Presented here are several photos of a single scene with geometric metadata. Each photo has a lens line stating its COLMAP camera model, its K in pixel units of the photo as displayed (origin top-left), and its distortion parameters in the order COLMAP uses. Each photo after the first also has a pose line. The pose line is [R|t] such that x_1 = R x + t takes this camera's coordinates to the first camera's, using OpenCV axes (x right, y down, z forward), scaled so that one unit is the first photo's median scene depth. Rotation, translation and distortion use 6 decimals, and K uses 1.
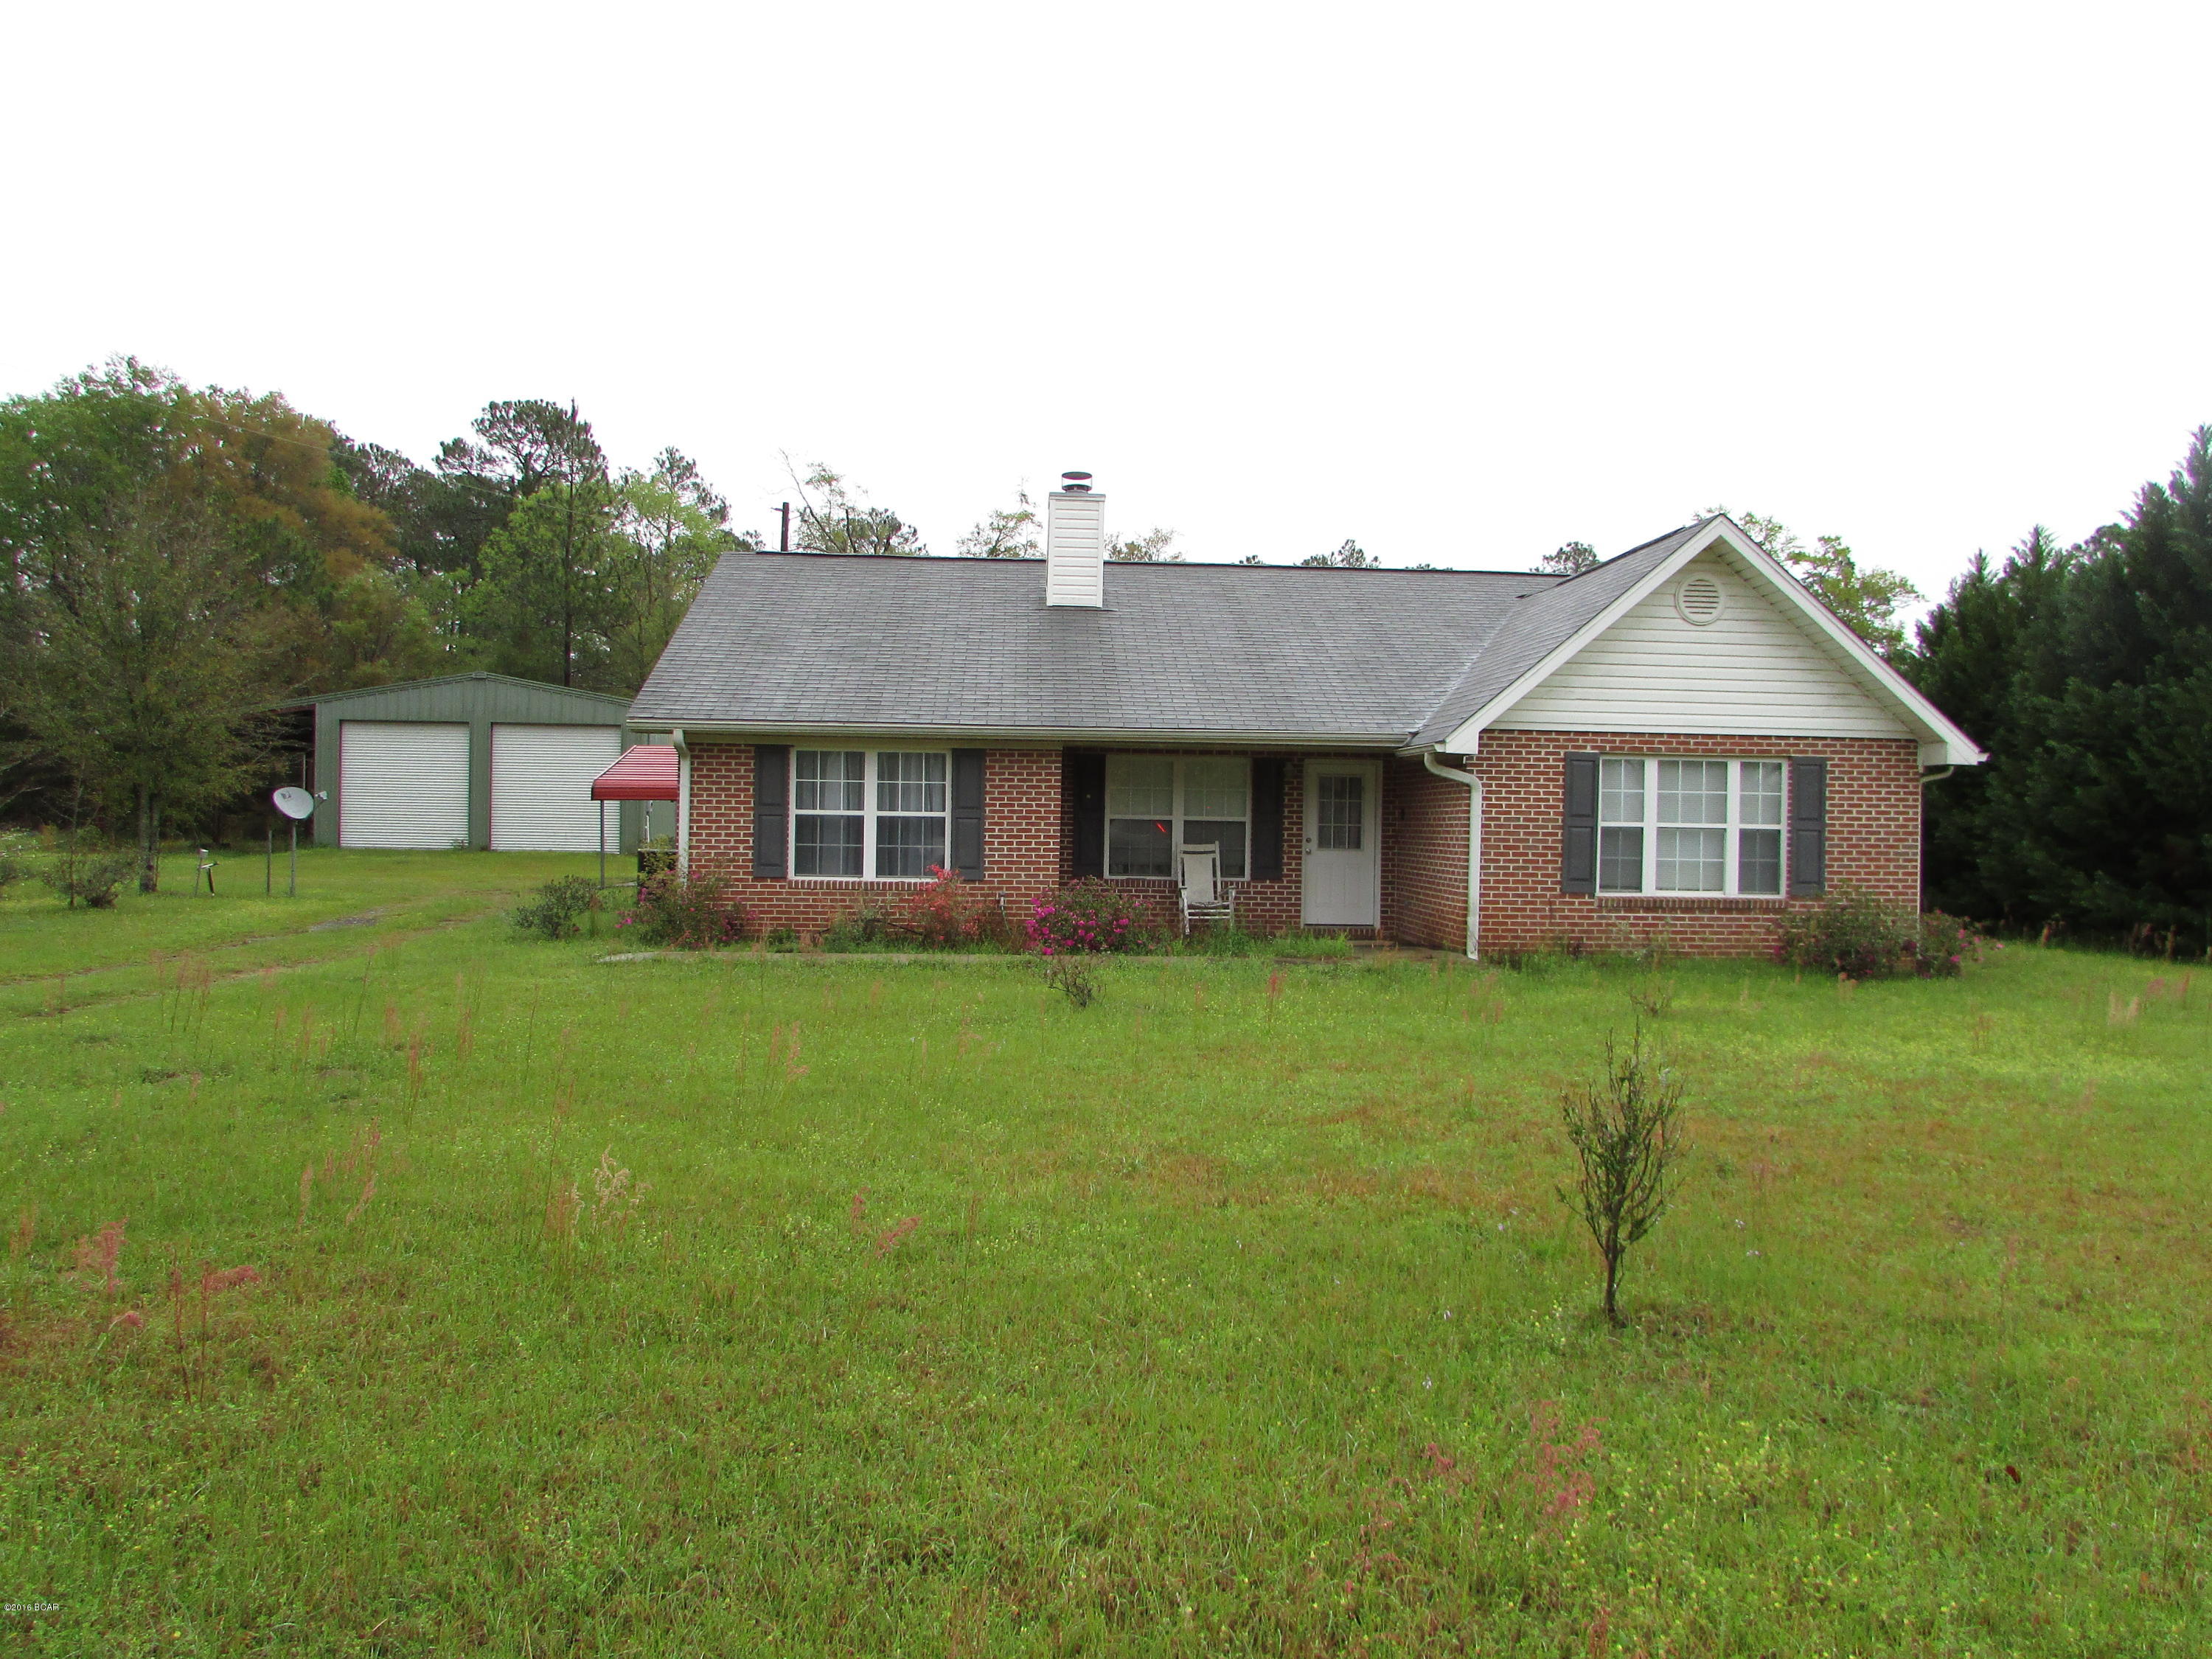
lens RADIAL K [[1563.6, 0, 1110.0], [0, 1563.6, 832.6], [0, 0, 1]] dist [-0.000045, -0.001800]
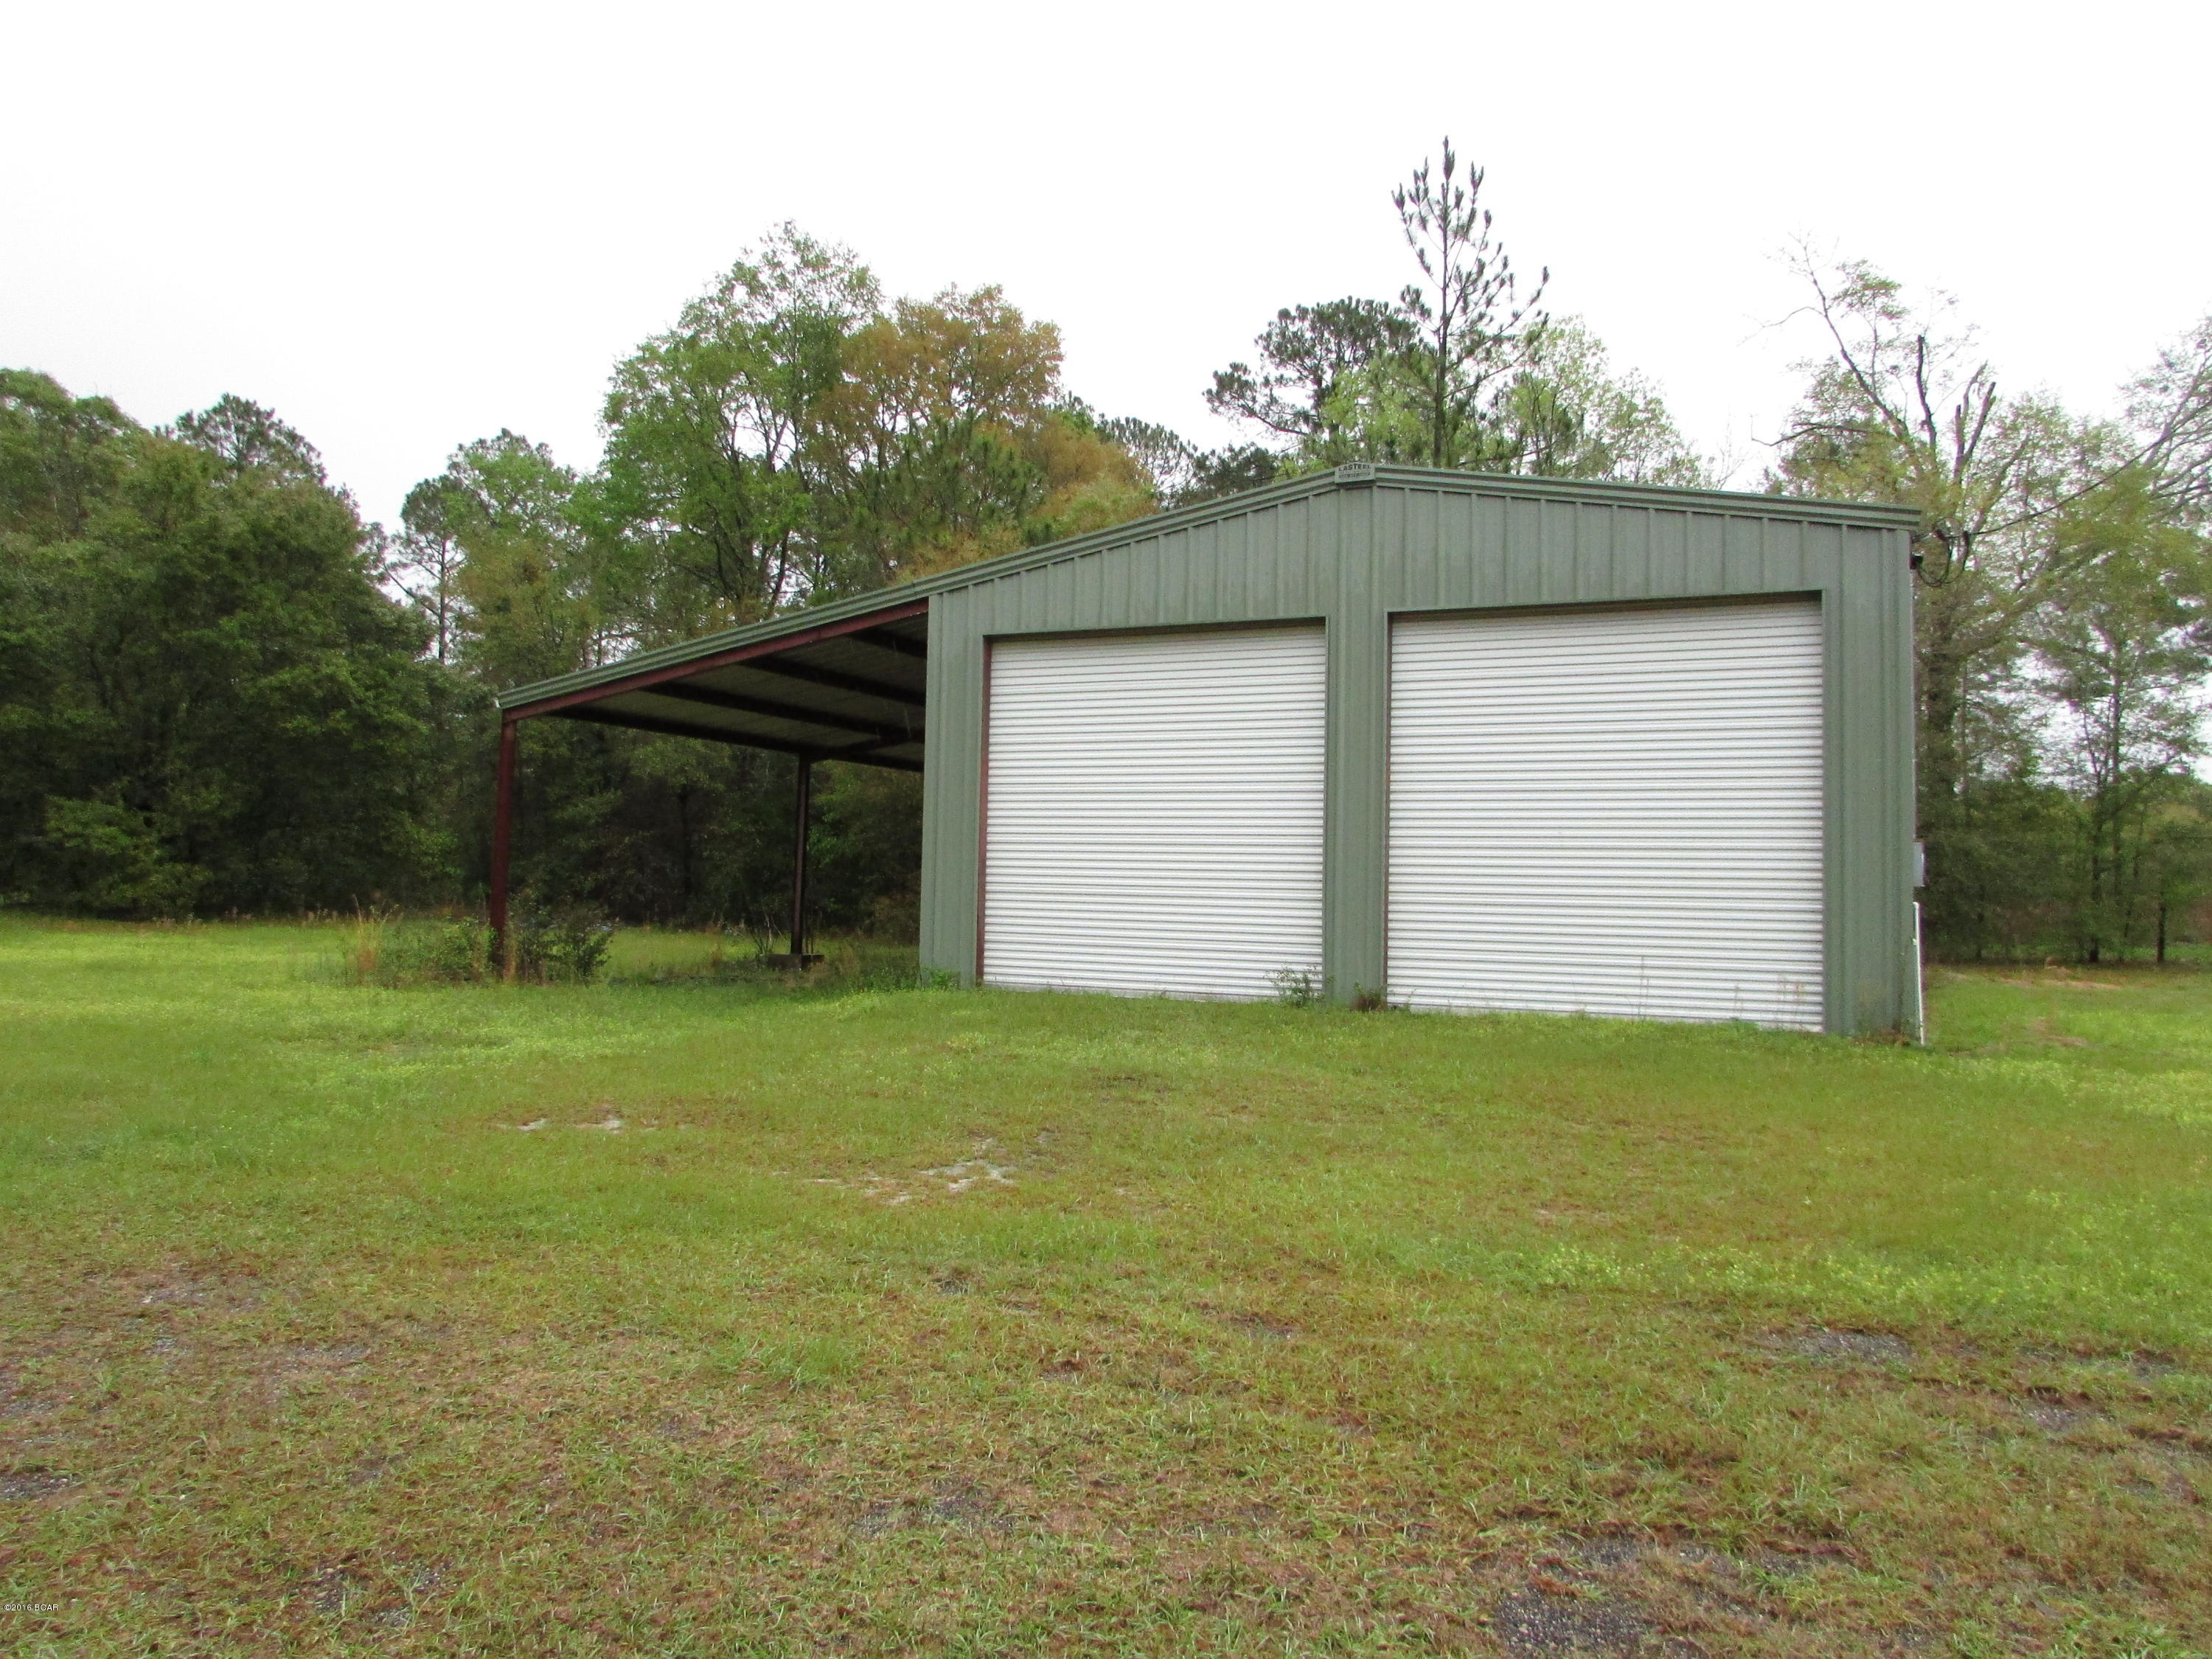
lens RADIAL K [[1563.6, 0, 1107.9], [0, 1563.6, 828.5], [0, 0, 1]] dist [-0.000045, -0.001800]
pose [[0.894322, -0.021149, -0.446924, -0.300780], [-0.006951, 0.998105, -0.061142, -0.005604], [0.447370, 0.057787, 0.892480, 0.679333]]
